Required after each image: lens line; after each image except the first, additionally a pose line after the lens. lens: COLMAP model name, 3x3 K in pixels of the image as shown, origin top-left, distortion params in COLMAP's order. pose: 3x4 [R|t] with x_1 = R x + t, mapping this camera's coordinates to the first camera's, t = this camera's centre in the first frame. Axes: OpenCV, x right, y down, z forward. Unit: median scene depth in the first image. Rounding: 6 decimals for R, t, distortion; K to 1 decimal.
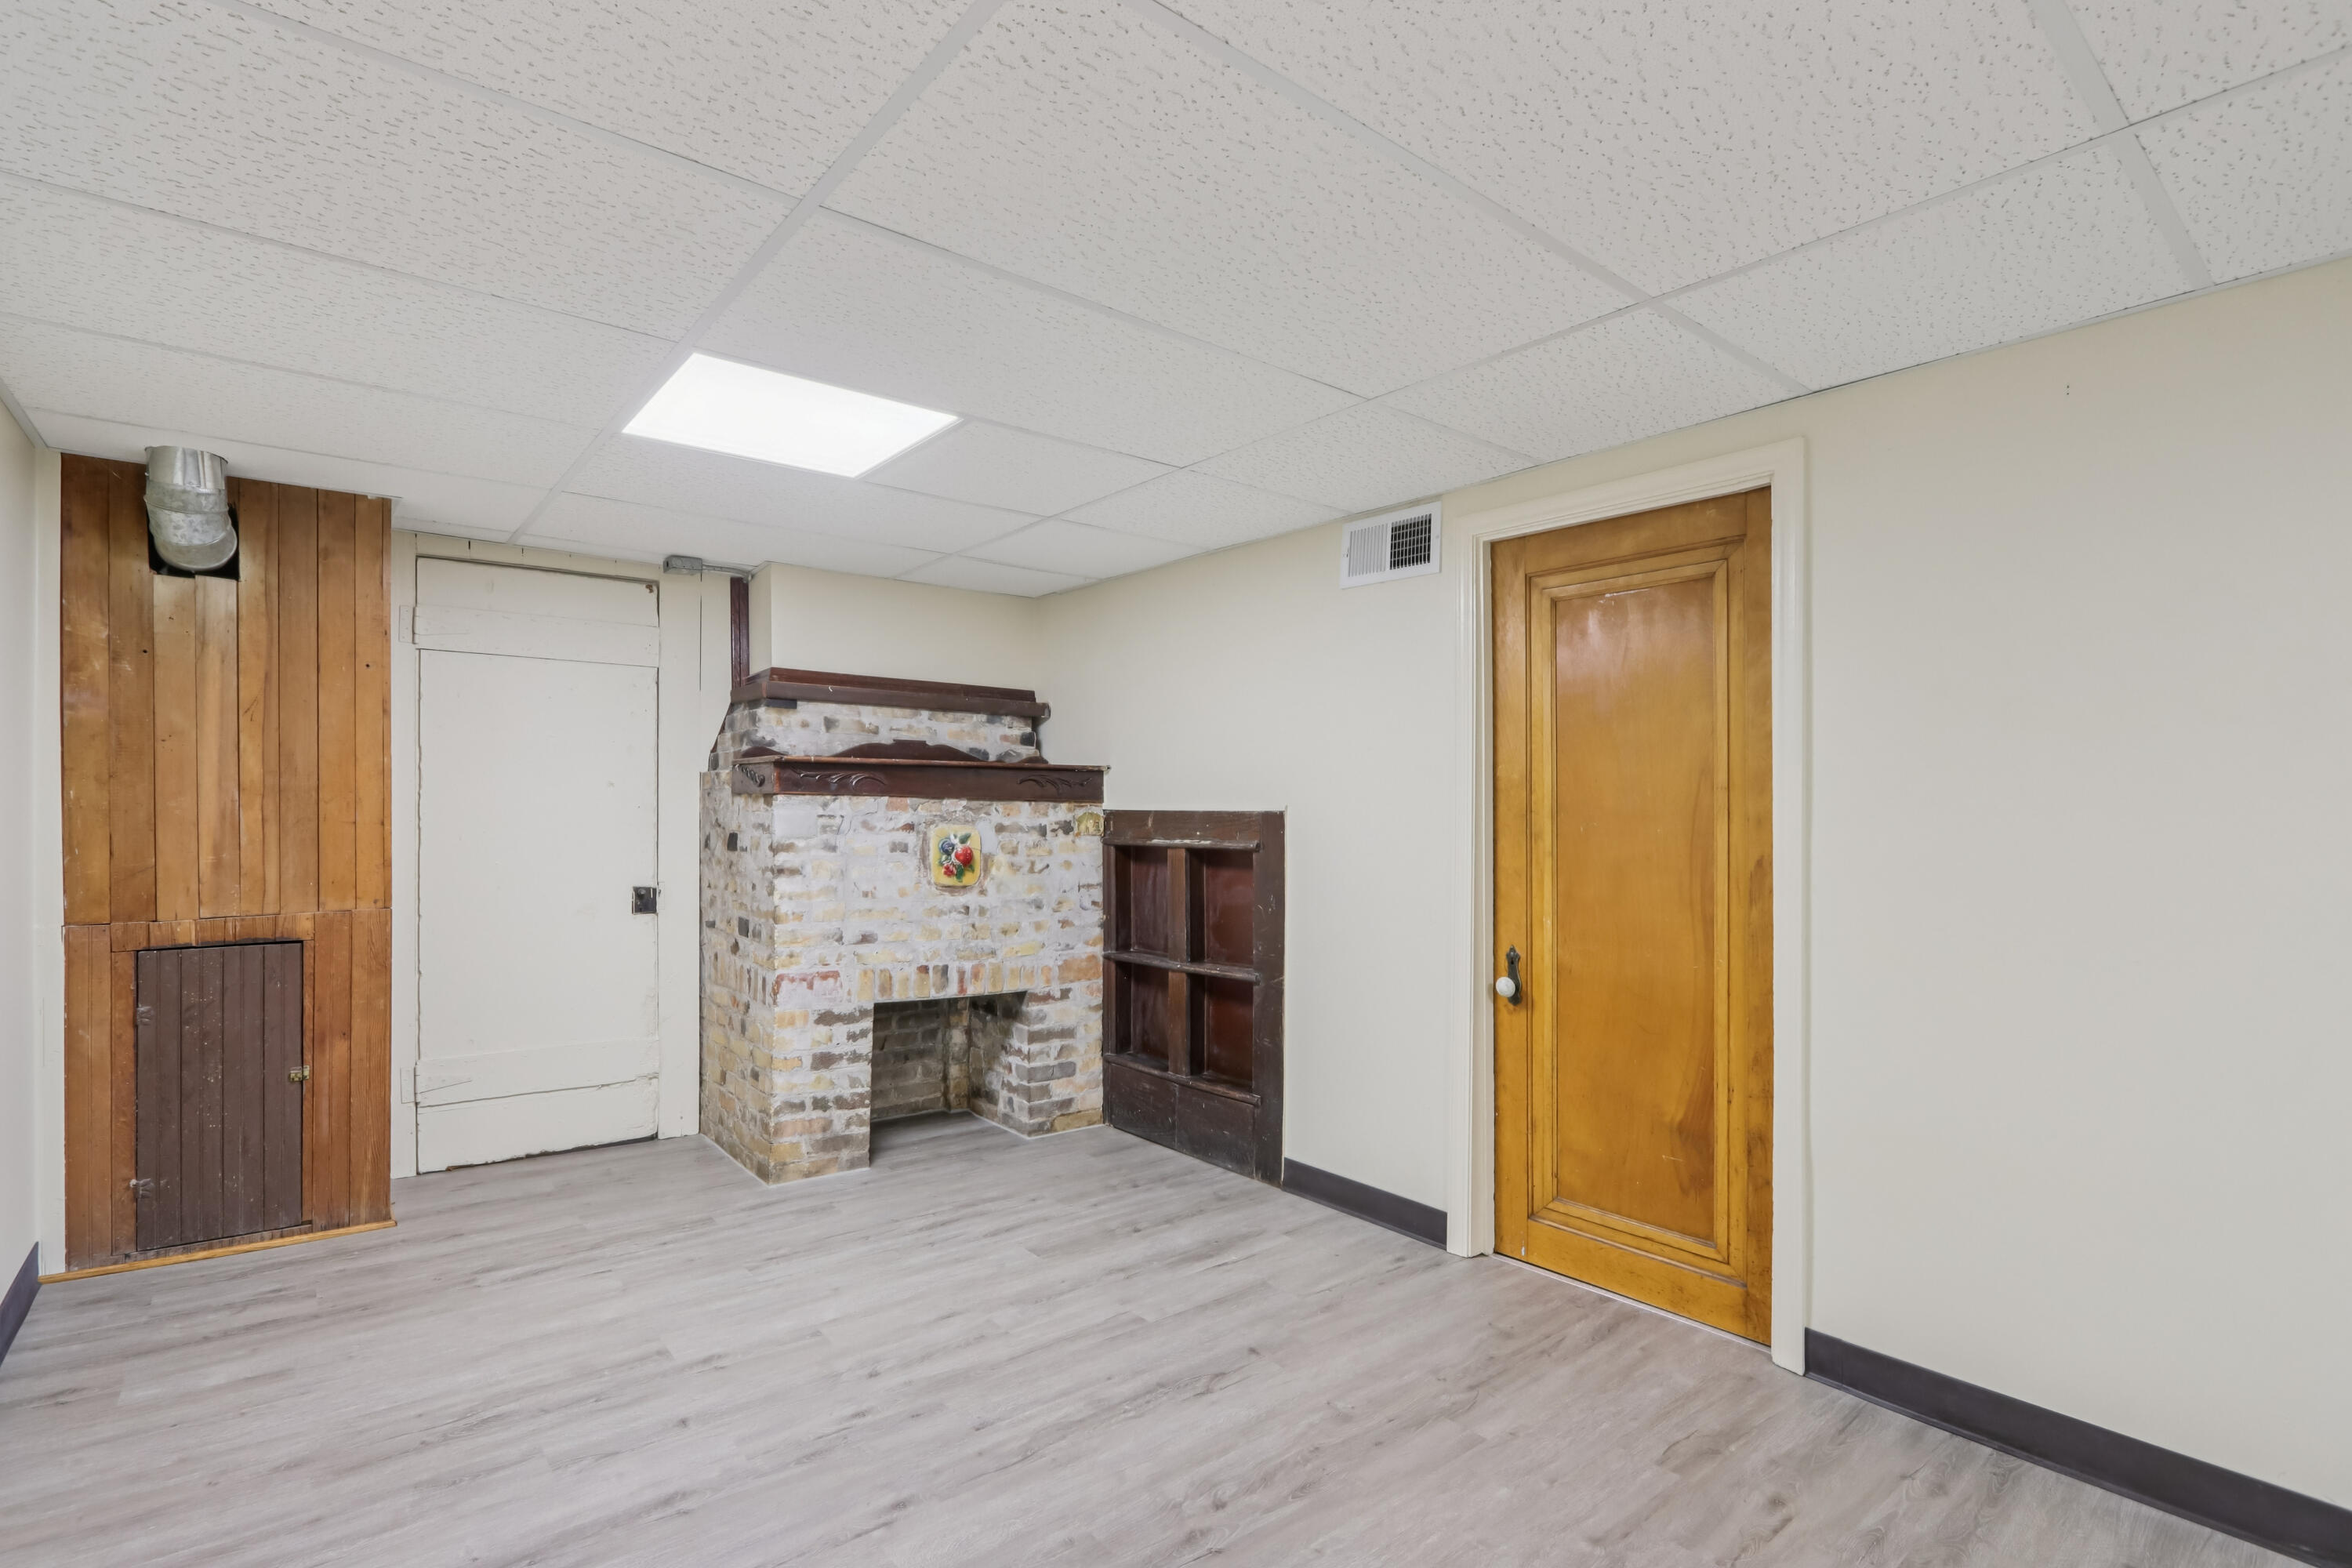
lens RADIAL K [[1087.4, 0, 1099.8], [0, 1087.4, 806.1], [0, 0, 1]] dist [-0.017919, 0.000592]
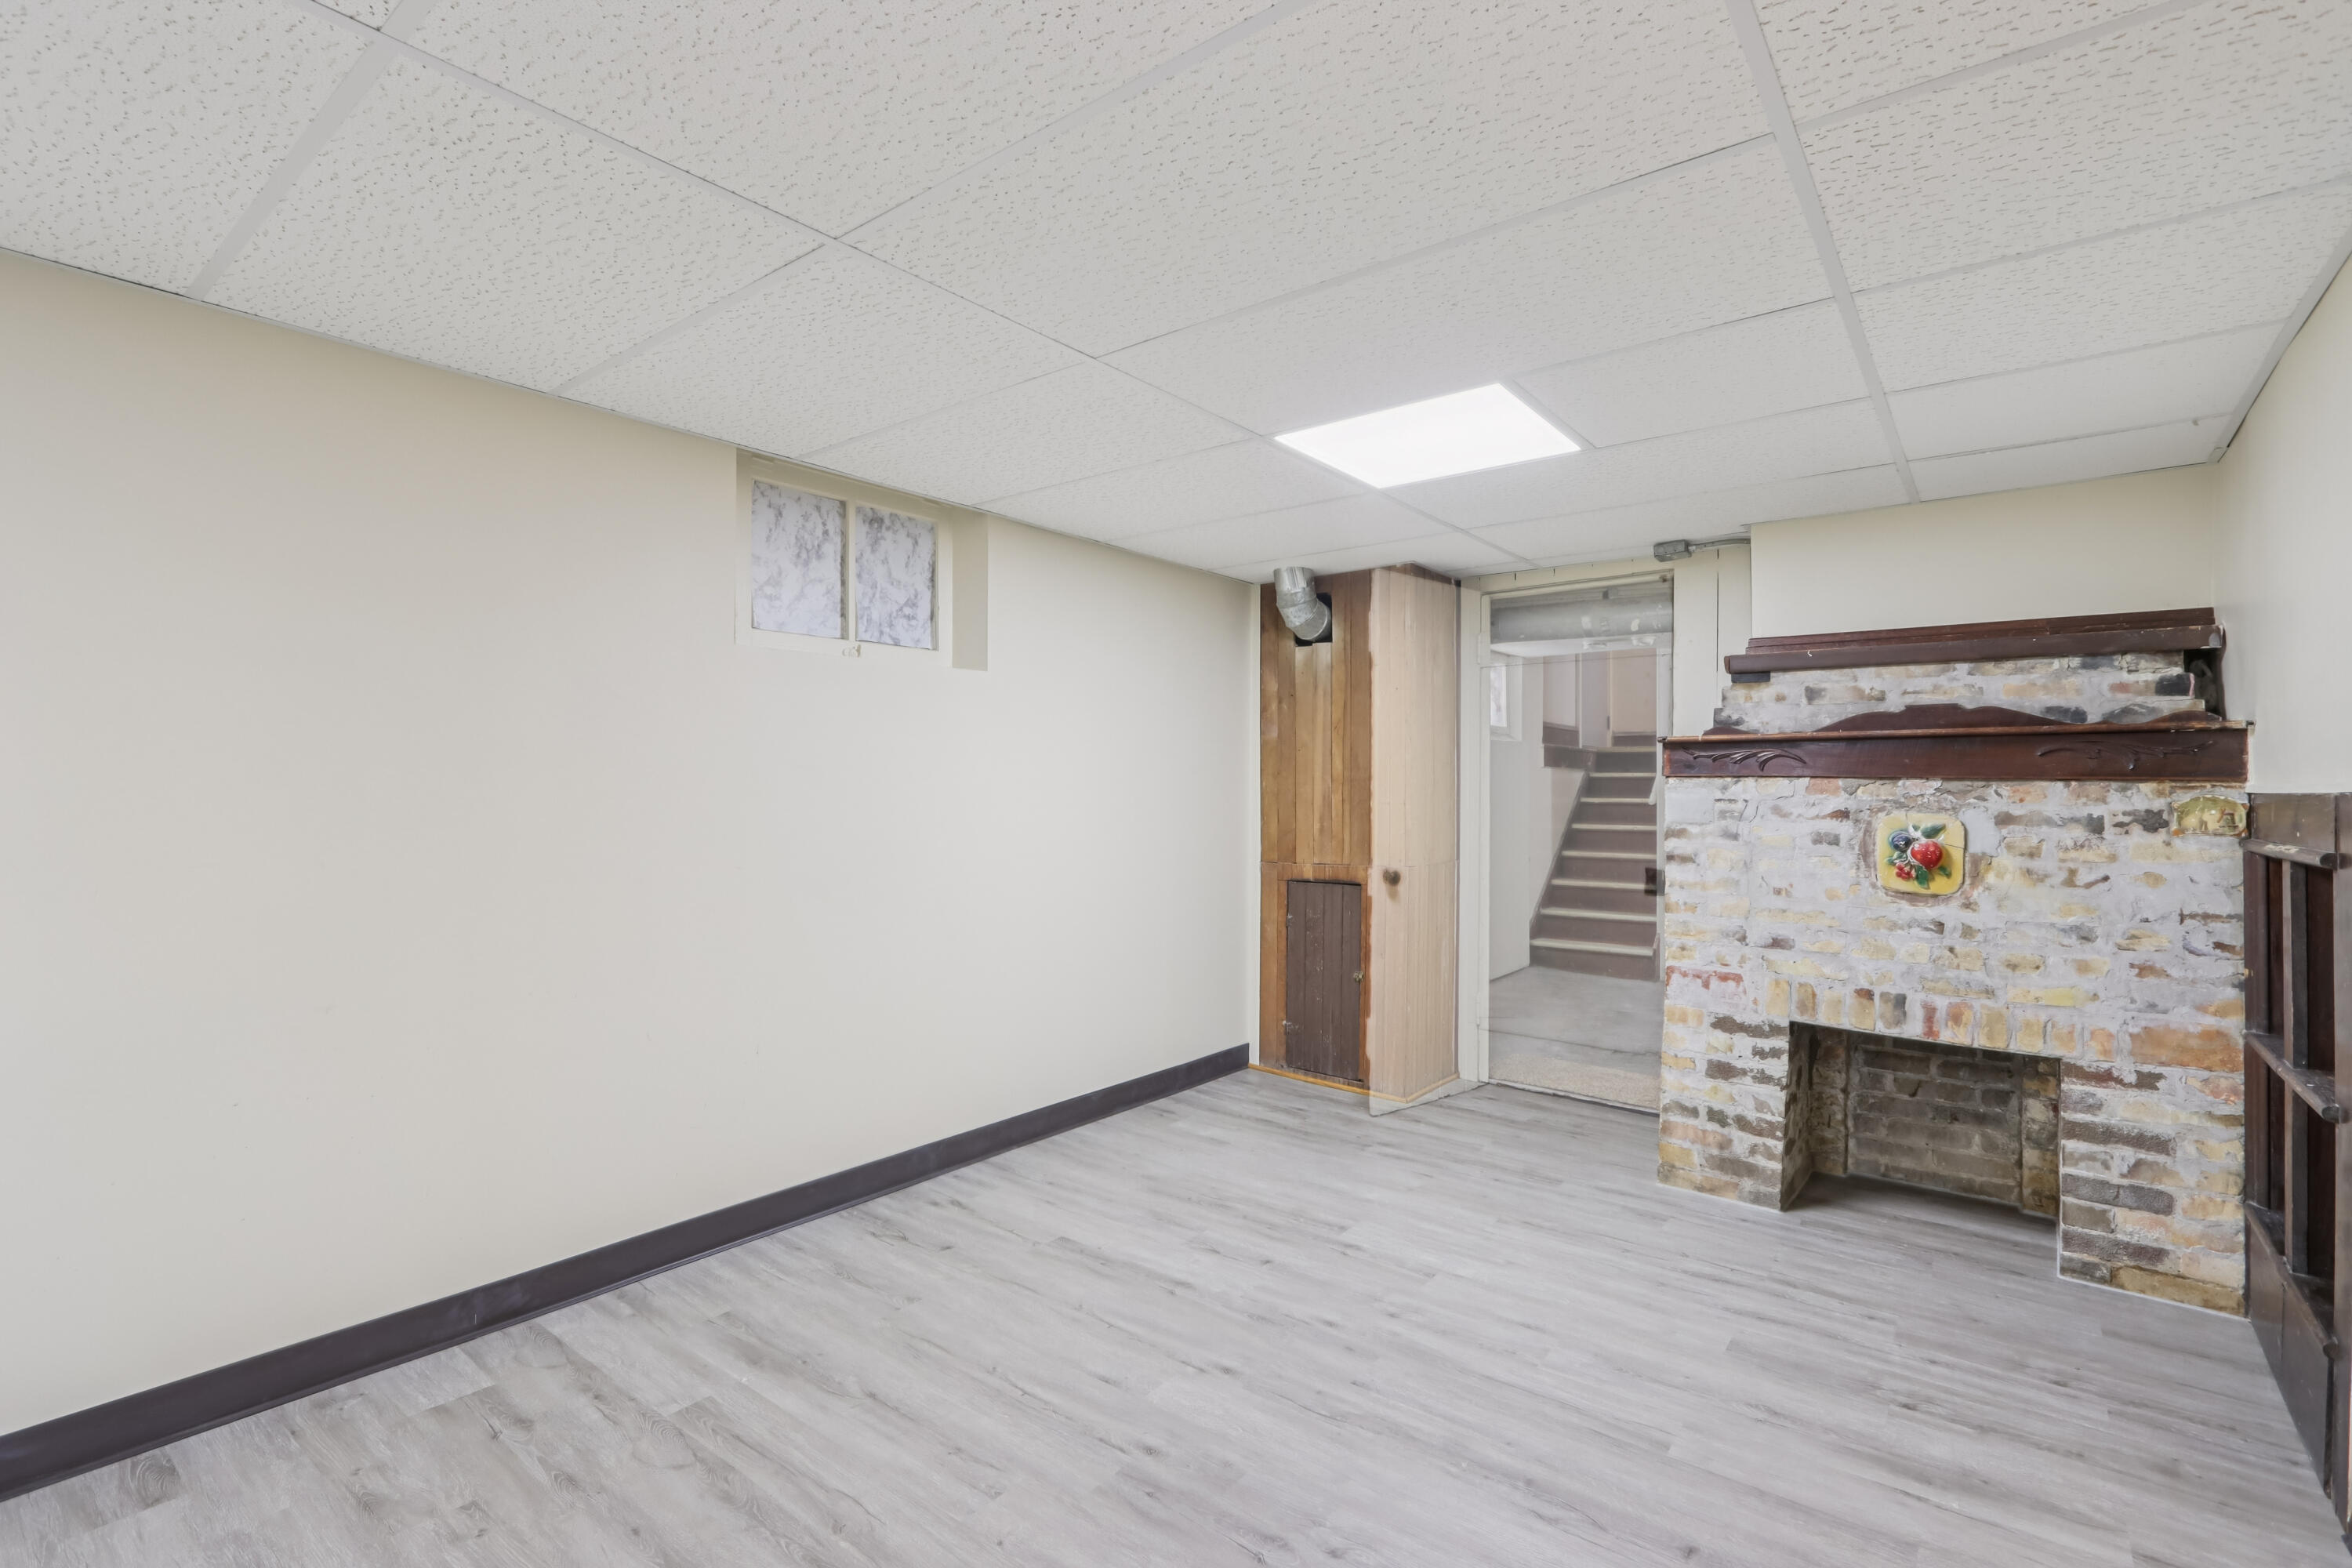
lens RADIAL K [[1067.3, 0, 1176.0], [0, 1067.3, 784.0], [0, 0, 1]] dist [-0.020532, 0.000606]
pose [[0.250290, -0.012046, -0.968096, 0.484982], [-0.000653, 0.999920, -0.012610, 0.007102], [0.968171, 0.003788, 0.250262, 0.333229]]
